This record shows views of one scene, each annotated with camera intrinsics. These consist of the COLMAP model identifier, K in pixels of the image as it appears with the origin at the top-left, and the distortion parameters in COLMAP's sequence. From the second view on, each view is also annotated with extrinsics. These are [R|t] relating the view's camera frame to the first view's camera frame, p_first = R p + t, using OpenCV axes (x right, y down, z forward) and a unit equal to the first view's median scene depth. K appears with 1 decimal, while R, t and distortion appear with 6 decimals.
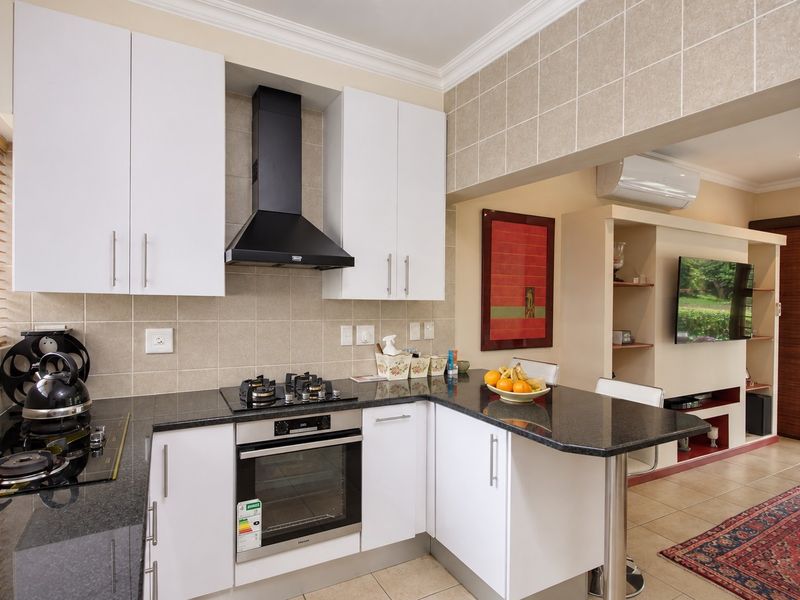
lens RADIAL K [[408.7, 0, 400.0], [0, 408.7, 300.0], [0, 0, 1]] dist [-0.005191, -0.000069]
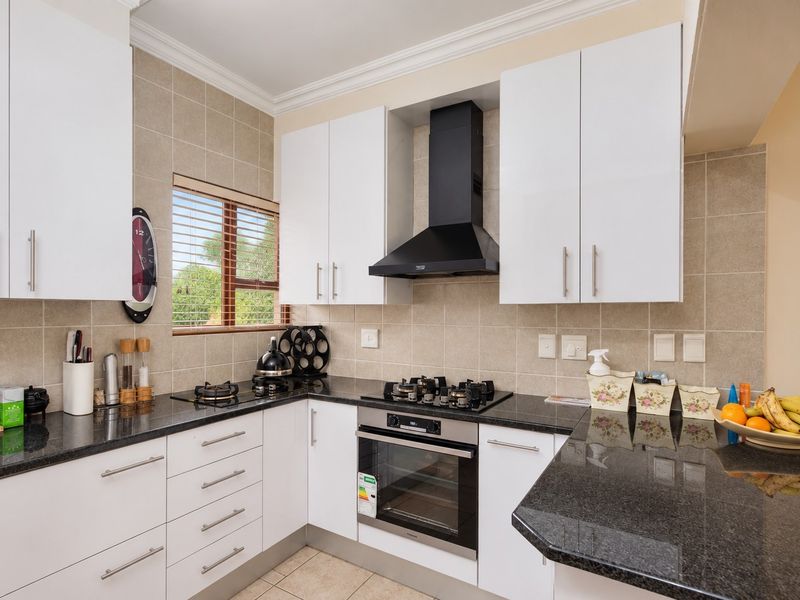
lens RADIAL K [[422.2, 0, 400.0], [0, 422.2, 300.0], [0, 0, 1]] dist [-0.009101, -0.000788]
pose [[0.523941, -0.030289, -0.851216, 0.632887], [0.012996, 0.999535, -0.027568, 0.015701], [0.851655, 0.003382, 0.524091, 0.371048]]
